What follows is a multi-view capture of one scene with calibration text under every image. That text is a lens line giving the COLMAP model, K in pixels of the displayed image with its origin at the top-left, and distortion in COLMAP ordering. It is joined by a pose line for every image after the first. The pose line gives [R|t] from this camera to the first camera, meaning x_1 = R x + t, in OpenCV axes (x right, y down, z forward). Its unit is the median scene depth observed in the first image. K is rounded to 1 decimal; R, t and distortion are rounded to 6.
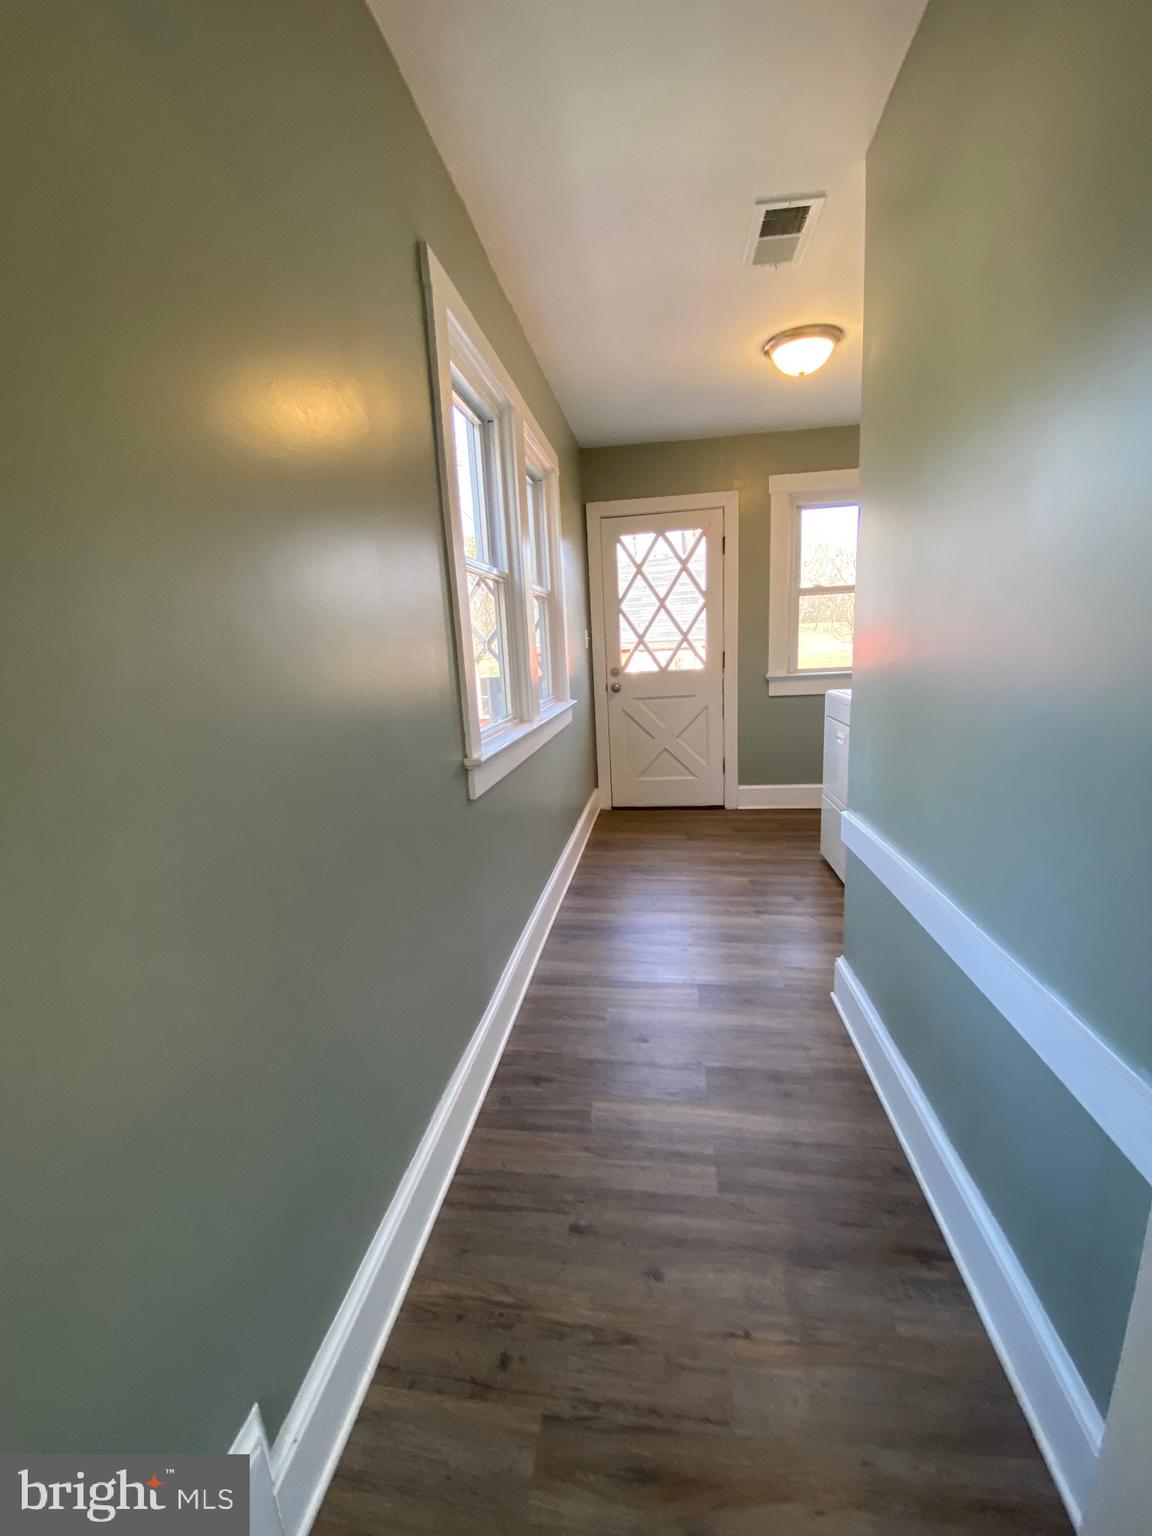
lens RADIAL K [[630.3, 0, 568.3], [0, 630.3, 775.6], [0, 0, 1]] dist [0.002818, -0.000281]
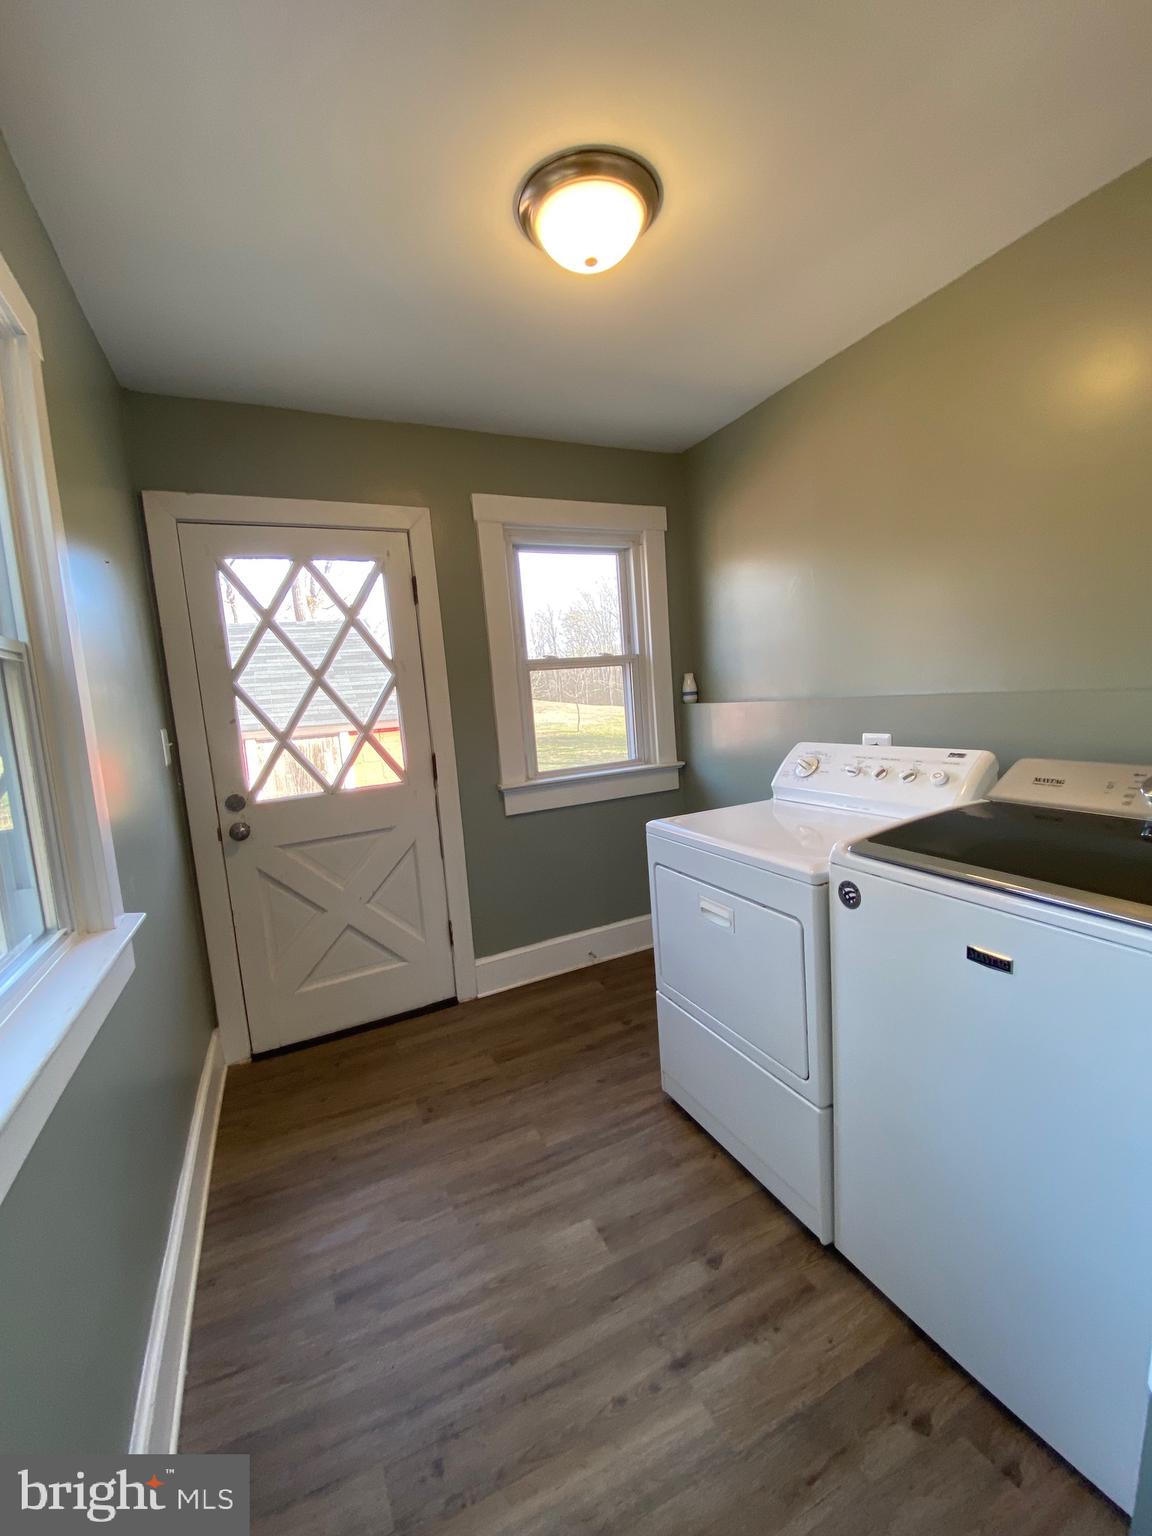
lens RADIAL K [[630.3, 0, 591.0], [0, 630.3, 767.2], [0, 0, 1]] dist [0.002818, -0.000281]
pose [[0.826822, -0.070480, 0.558031, 0.027791], [0.143683, 0.985667, -0.088401, -0.106569], [-0.543802, 0.153271, 0.825098, 0.402210]]
